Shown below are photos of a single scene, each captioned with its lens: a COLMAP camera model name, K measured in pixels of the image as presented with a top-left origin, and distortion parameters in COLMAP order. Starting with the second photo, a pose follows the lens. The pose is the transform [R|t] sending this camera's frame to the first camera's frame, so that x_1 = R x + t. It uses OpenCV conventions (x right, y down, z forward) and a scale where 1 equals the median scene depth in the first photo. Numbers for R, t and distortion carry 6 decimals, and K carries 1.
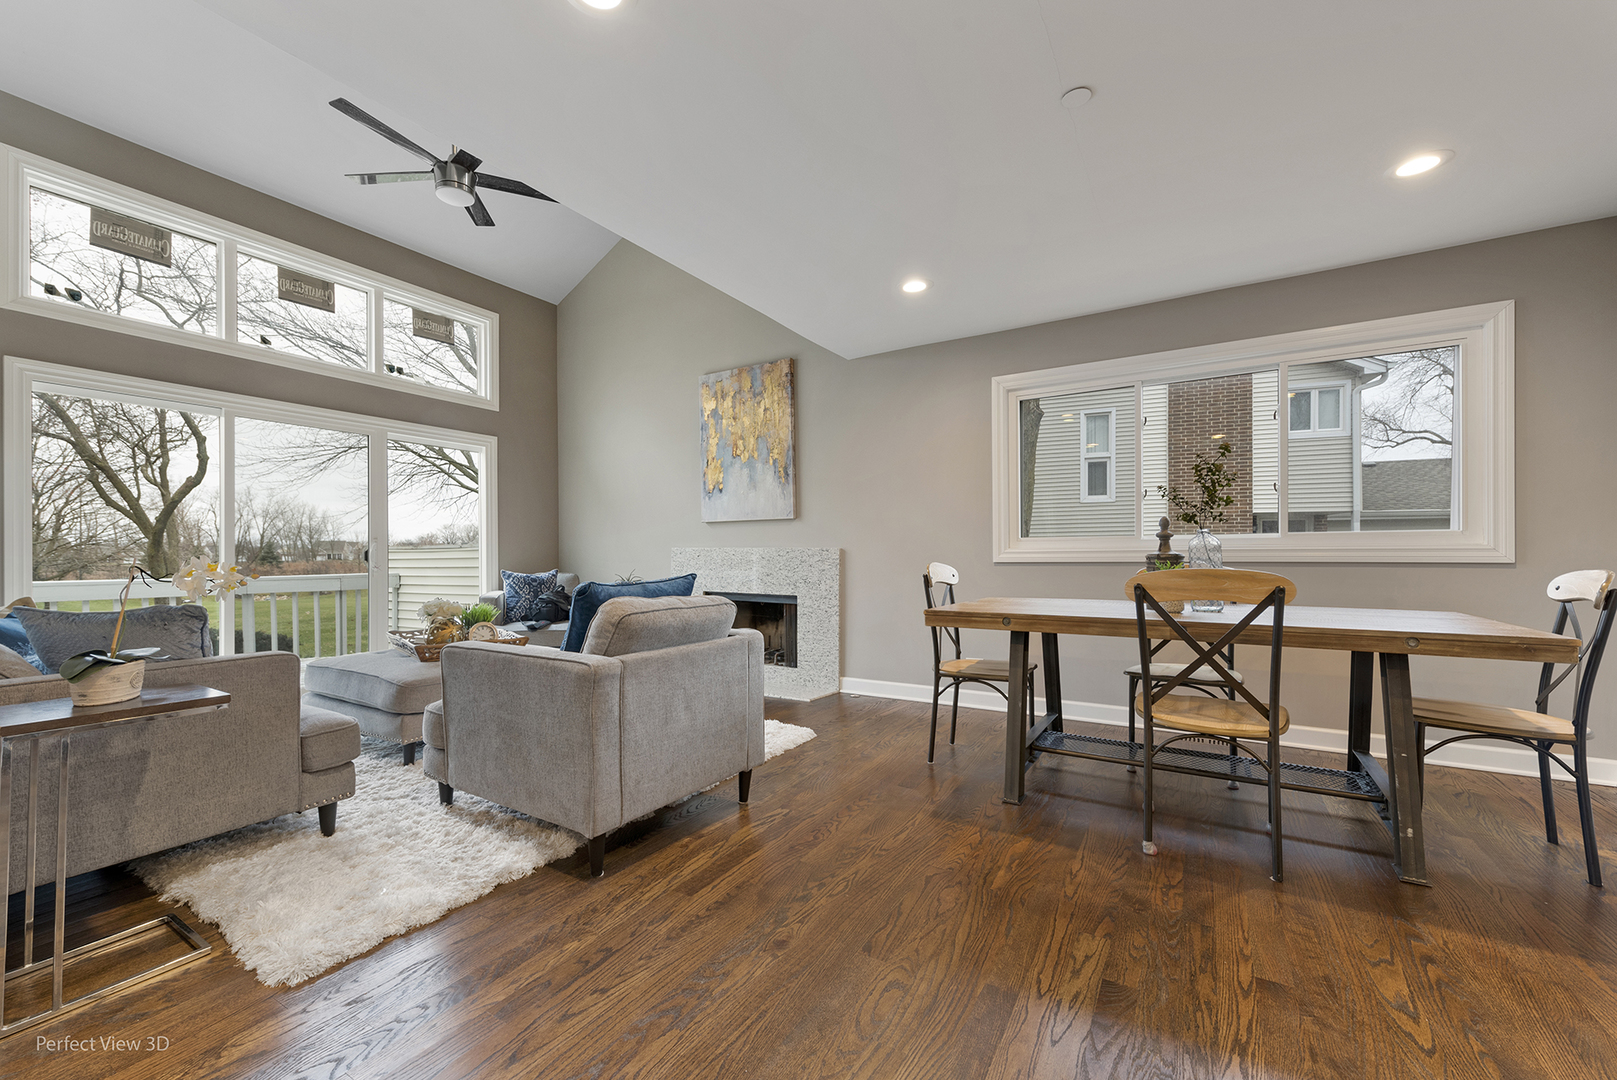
lens RADIAL K [[654.8, 0, 806.0], [0, 654.8, 554.2], [0, 0, 1]] dist [-0.014234, -0.000506]
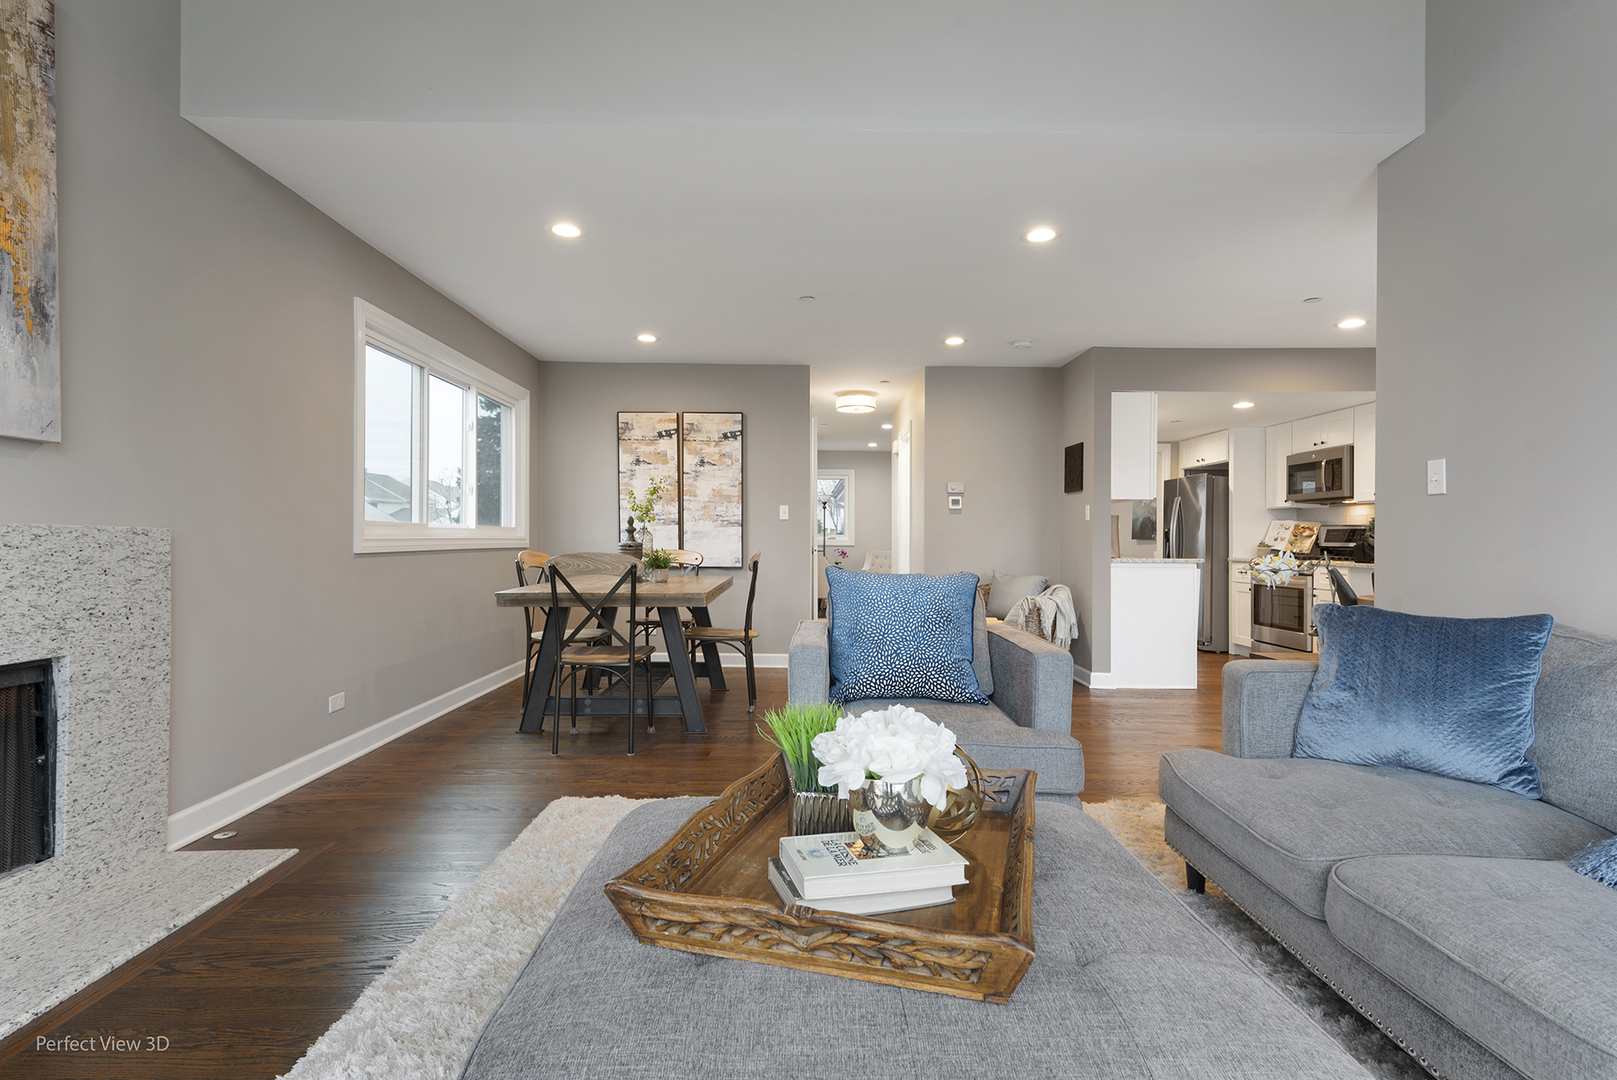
lens RADIAL K [[778.0, 0, 793.3], [0, 778.0, 541.6], [0, 0, 1]] dist [0.021667, 0.000316]
pose [[-0.531820, -0.003470, 0.846850, -0.600932], [-0.002135, 0.999994, 0.002757, -0.002690], [-0.846855, -0.000342, -0.531824, 0.887151]]
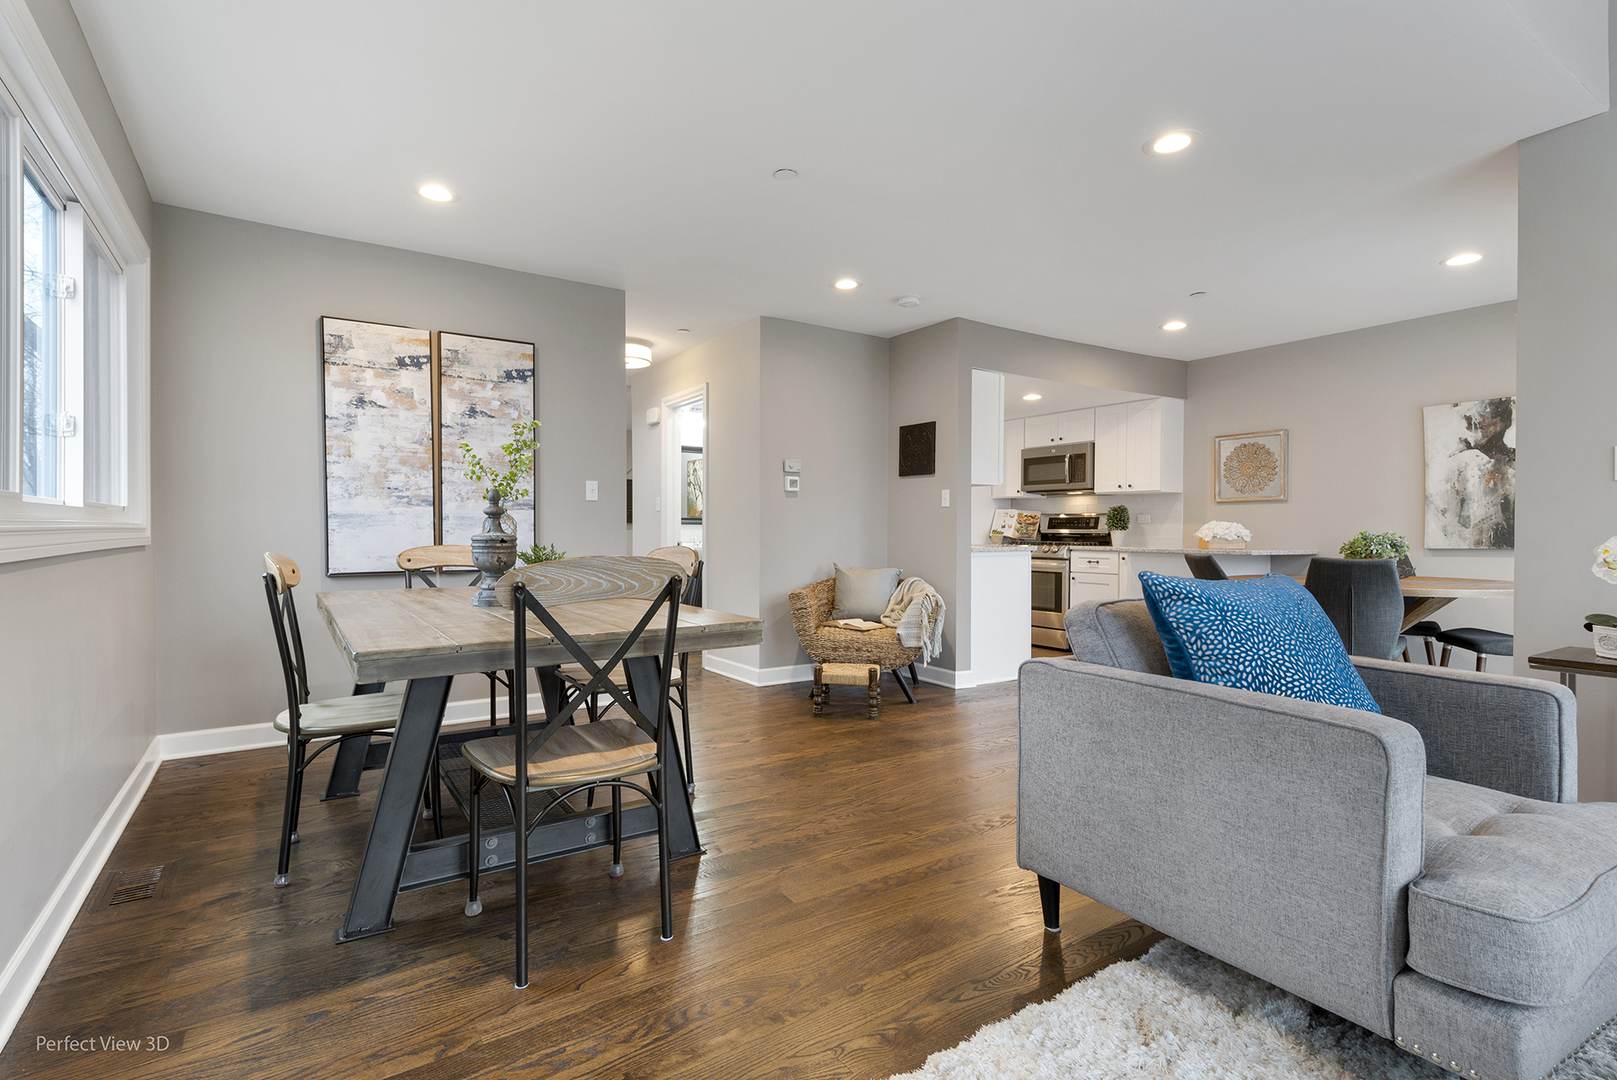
lens RADIAL K [[783.2, 0, 773.3], [0, 783.2, 532.4], [0, 0, 1]] dist [0.014929, -0.000273]
pose [[-0.908048, -0.001813, 0.418862, 0.040714], [0.000763, 0.999982, 0.005982, -0.003567], [-0.418865, 0.005752, -0.908030, 0.989389]]
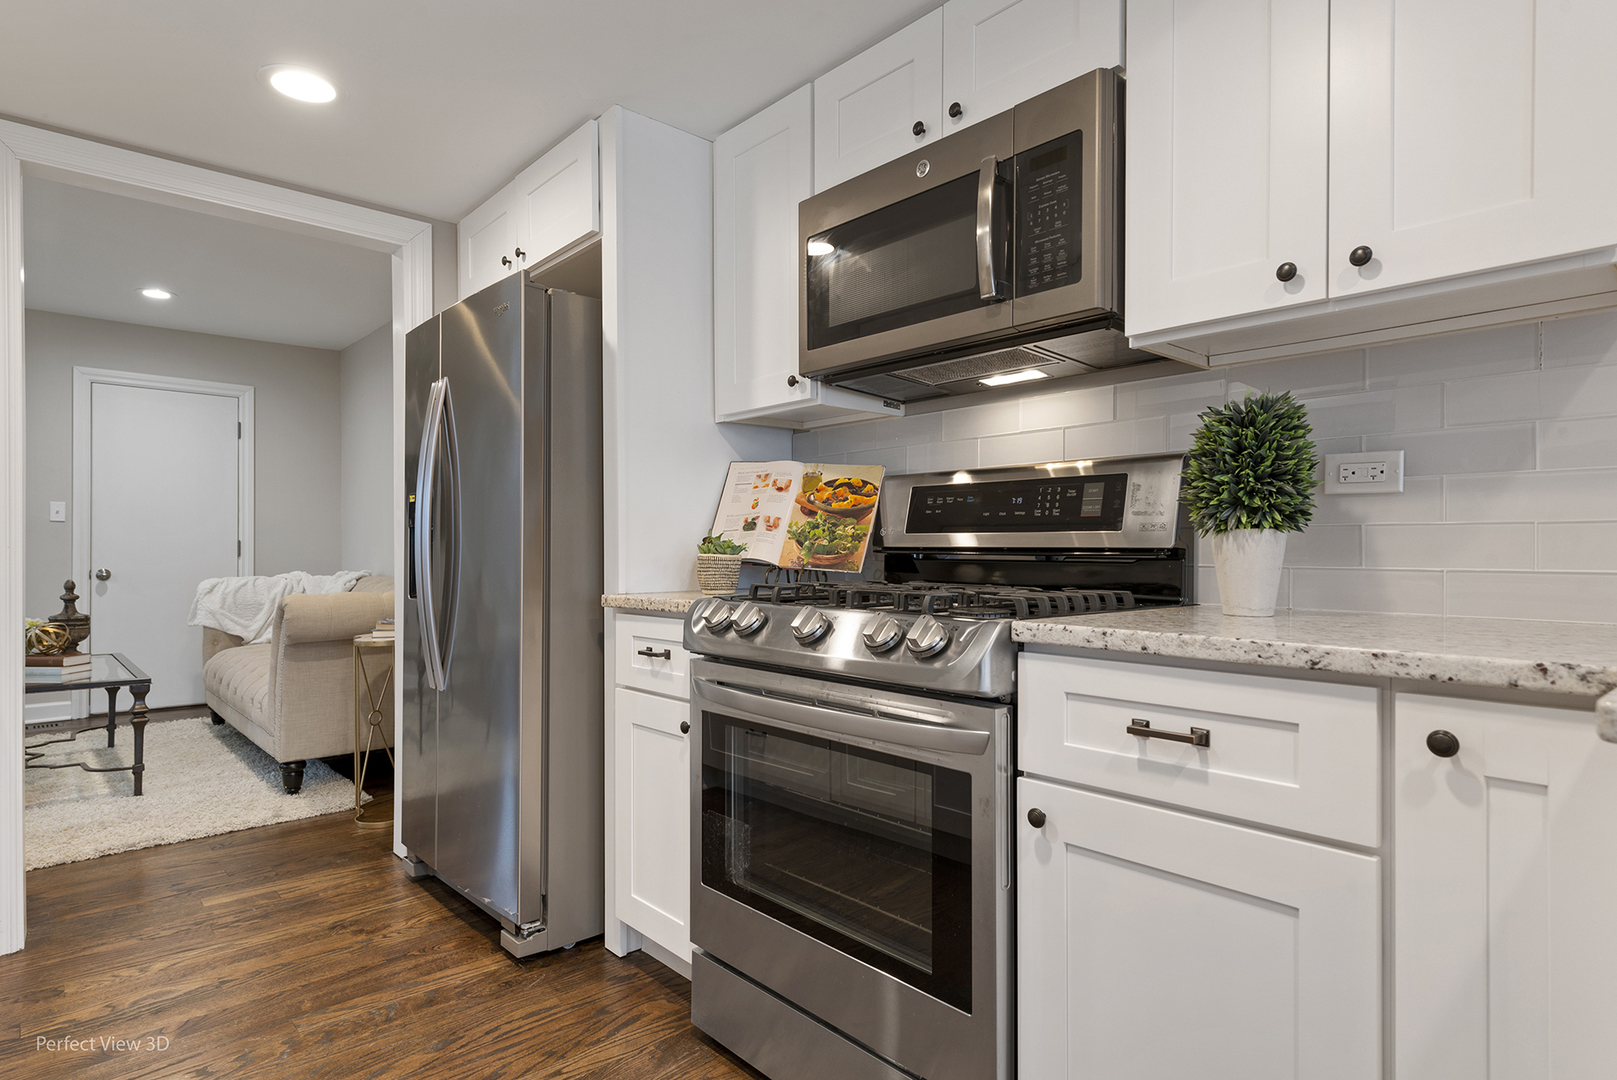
lens RADIAL K [[816.6, 0, 806.8], [0, 816.6, 545.1], [0, 0, 1]] dist [0.004492, 0.000169]
pose [[-0.969077, 0.004612, 0.246717, 0.167764], [0.005683, 0.999977, 0.003631, 0.005994], [-0.246695, 0.004921, -0.969081, -0.500207]]
